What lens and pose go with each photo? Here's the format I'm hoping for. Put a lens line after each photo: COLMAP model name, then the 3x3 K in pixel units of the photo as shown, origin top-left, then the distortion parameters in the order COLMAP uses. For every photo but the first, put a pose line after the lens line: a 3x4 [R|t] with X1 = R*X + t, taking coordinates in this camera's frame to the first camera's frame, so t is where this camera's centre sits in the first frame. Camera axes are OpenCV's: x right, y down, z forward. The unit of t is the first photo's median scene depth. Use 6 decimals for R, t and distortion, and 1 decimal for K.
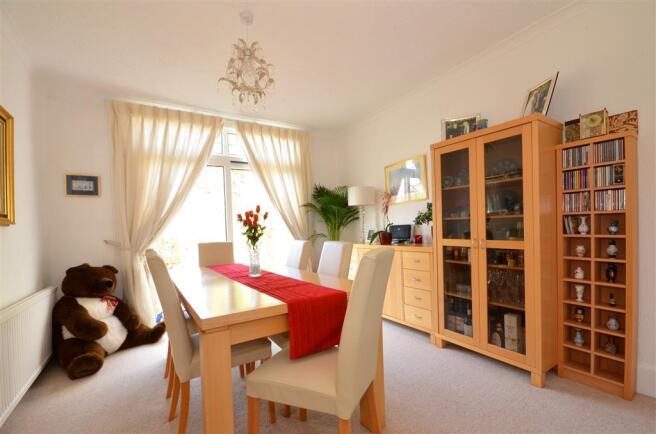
lens RADIAL K [[286.2, 0, 334.8], [0, 286.2, 225.6], [0, 0, 1]] dist [0.002608, -0.009703]
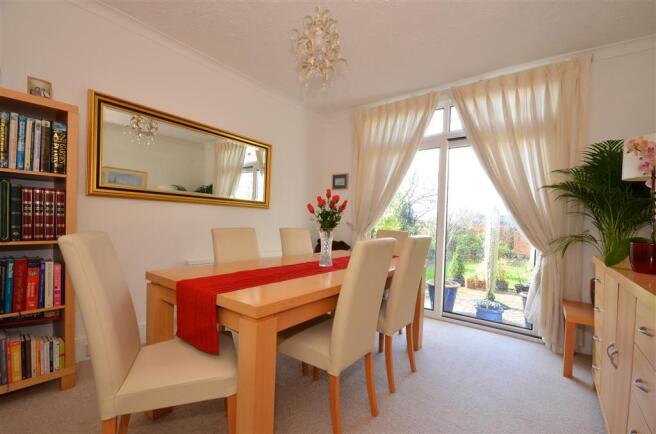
lens RADIAL K [[286.2, 0, 334.8], [0, 286.2, 225.6], [0, 0, 1]] dist [0.002608, -0.009703]
pose [[0.343716, 0.065658, -0.936776, 0.346958], [-0.033443, 0.997776, 0.057662, -0.005515], [0.938478, 0.011509, 0.345147, 0.399978]]
